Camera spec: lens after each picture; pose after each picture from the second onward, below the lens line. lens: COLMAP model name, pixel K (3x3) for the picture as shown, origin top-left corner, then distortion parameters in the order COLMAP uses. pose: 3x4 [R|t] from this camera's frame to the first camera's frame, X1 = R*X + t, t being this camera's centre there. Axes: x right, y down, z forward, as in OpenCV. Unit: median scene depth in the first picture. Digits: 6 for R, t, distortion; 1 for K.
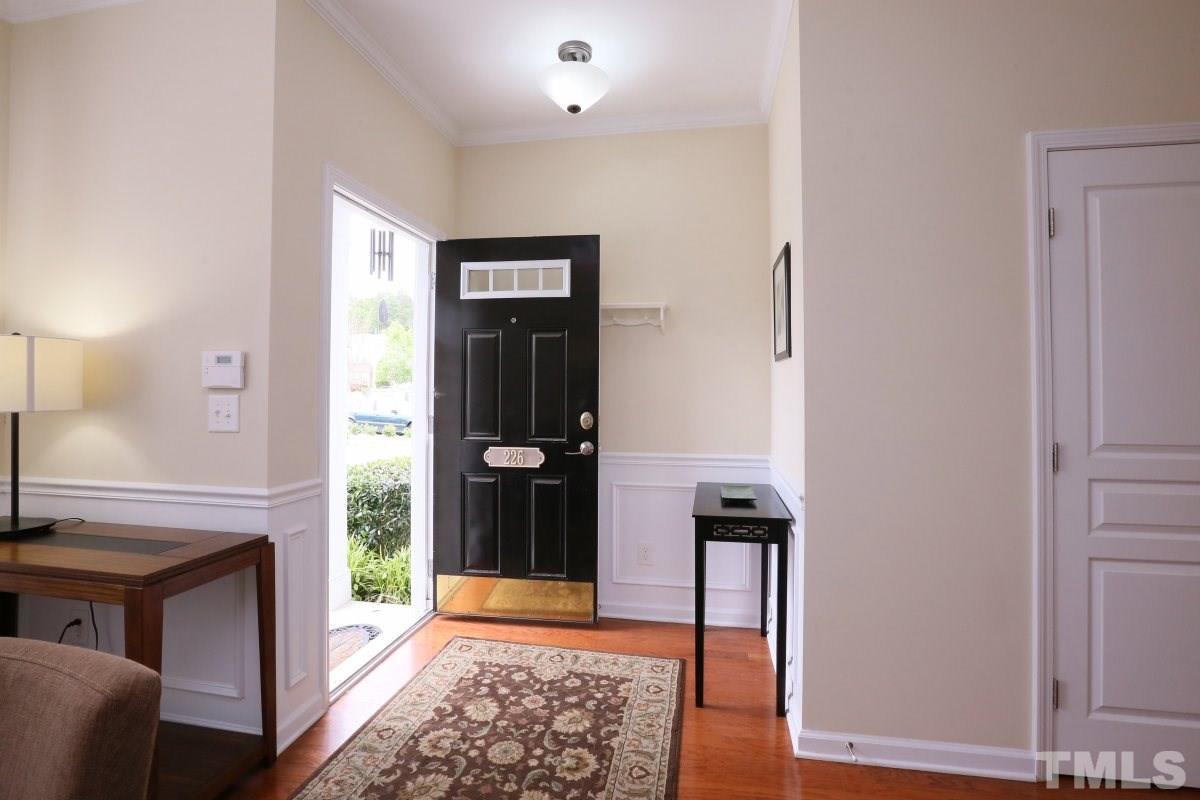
lens RADIAL K [[578.9, 0, 602.5], [0, 578.9, 394.5], [0, 0, 1]] dist [-0.023811, 0.001150]
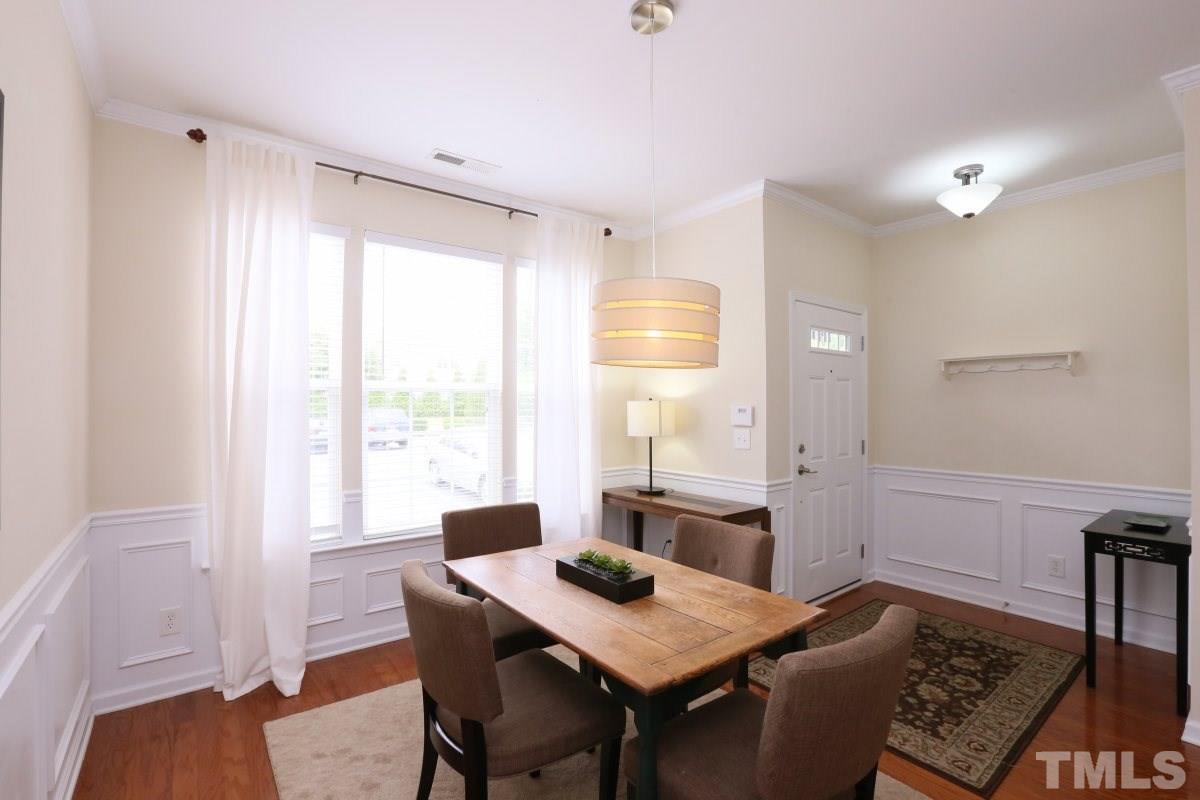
lens RADIAL K [[557.6, 0, 598.9], [0, 557.6, 402.1], [0, 0, 1]] dist [-0.014491, 0.002382]
pose [[0.757094, -0.010303, -0.653224, 0.161835], [0.006114, 0.999944, -0.008685, -0.071010], [0.653277, 0.002582, 0.757115, -0.640419]]
